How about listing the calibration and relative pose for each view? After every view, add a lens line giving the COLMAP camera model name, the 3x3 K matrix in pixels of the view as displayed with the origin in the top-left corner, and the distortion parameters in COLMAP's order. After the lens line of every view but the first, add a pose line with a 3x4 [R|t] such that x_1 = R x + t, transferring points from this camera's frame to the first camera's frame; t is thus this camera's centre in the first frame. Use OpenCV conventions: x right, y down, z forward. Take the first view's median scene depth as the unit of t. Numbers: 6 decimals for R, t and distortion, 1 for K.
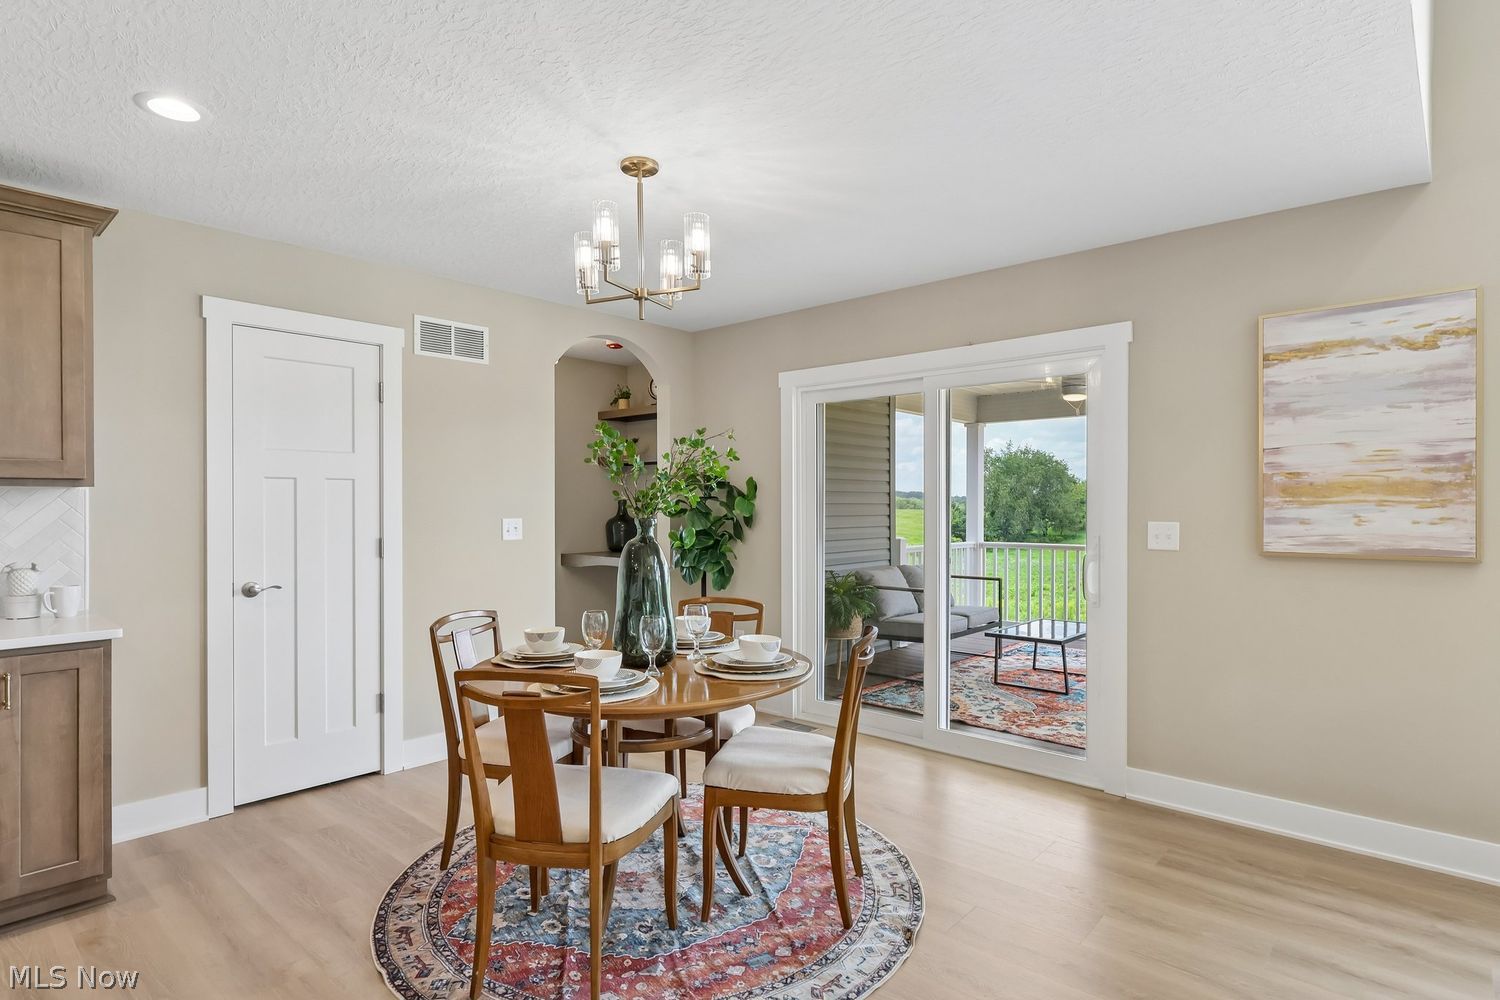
lens RADIAL K [[786.3, 0, 740.9], [0, 786.3, 505.5], [0, 0, 1]] dist [0.002056, 0.000502]
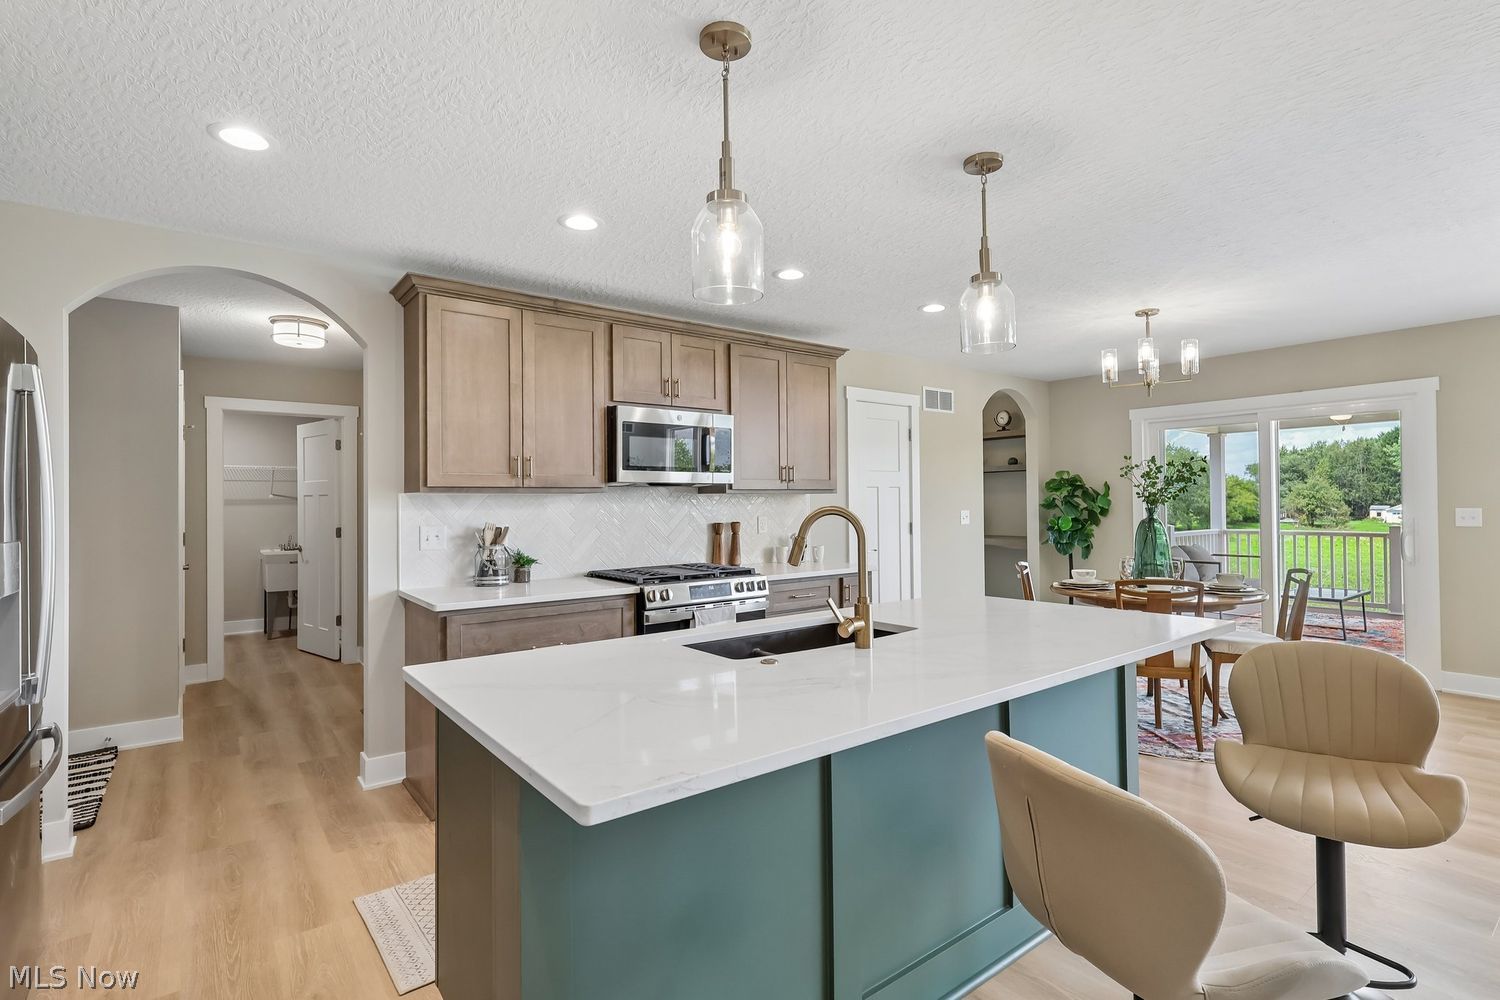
lens RADIAL K [[713.8, 0, 746.7], [0, 713.8, 495.1], [0, 0, 1]] dist [-0.000045, 0.000262]
pose [[0.983982, -0.010995, -0.177928, -0.629781], [0.008826, 0.999877, -0.012975, 0.000750], [0.178049, 0.011197, 0.983958, -0.648035]]
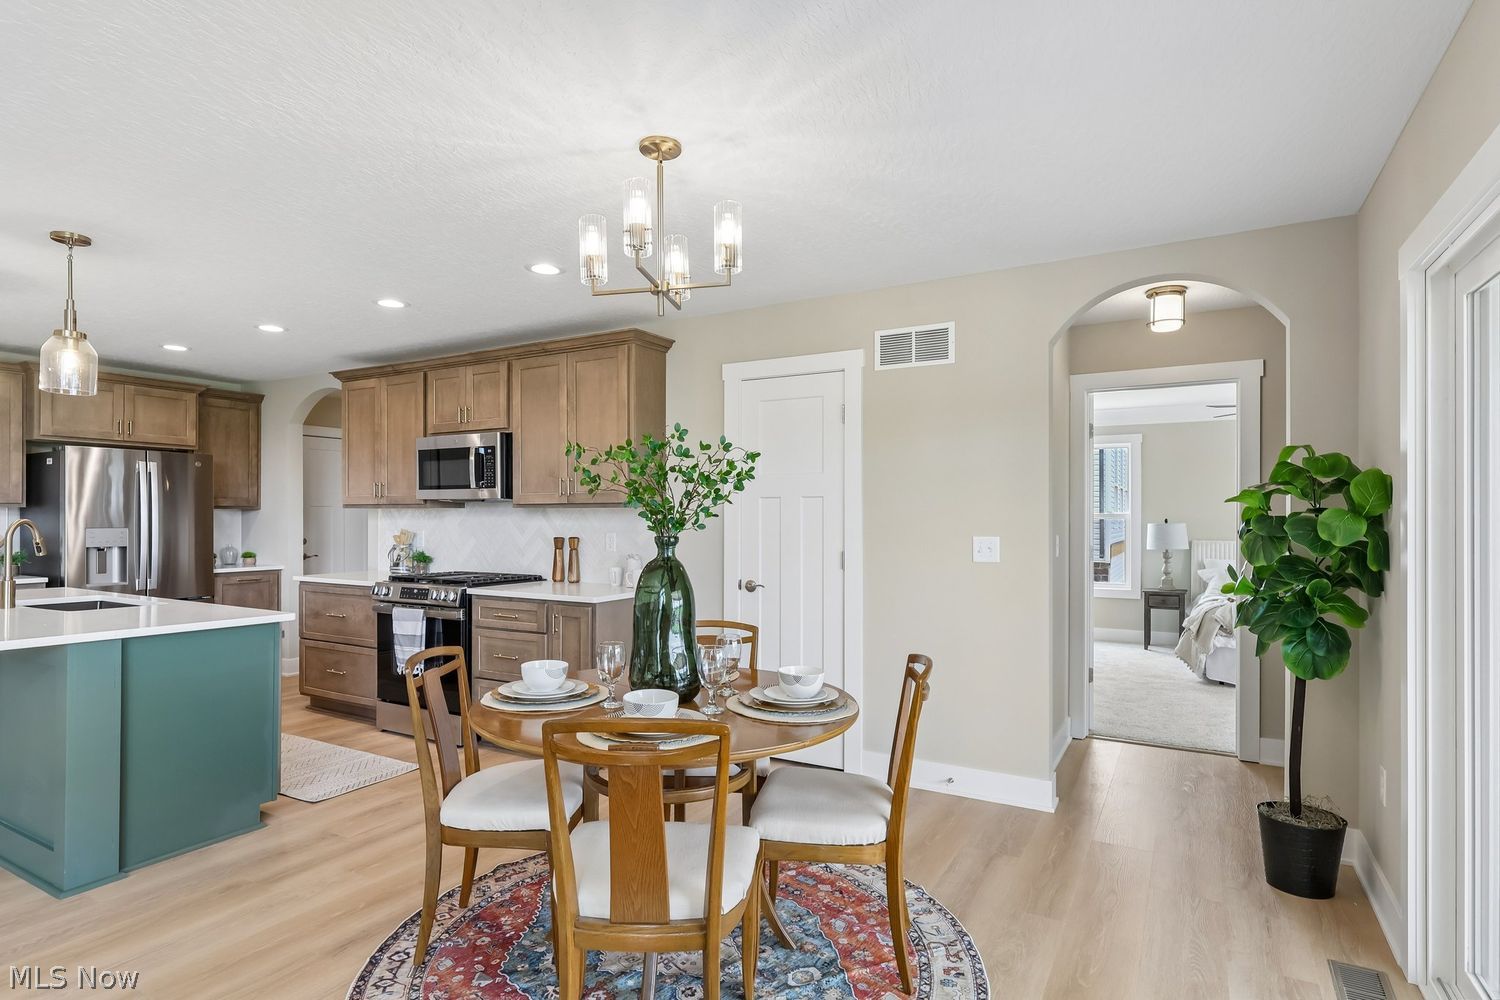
lens RADIAL K [[785.8, 0, 745.7], [0, 785.8, 515.2], [0, 0, 1]] dist [0.001281, 0.000550]
pose [[0.215255, -0.001077, -0.976557, 0.654167], [-0.004537, 0.999987, -0.002103, -0.005049], [0.976547, 0.004884, 0.215248, 0.762696]]
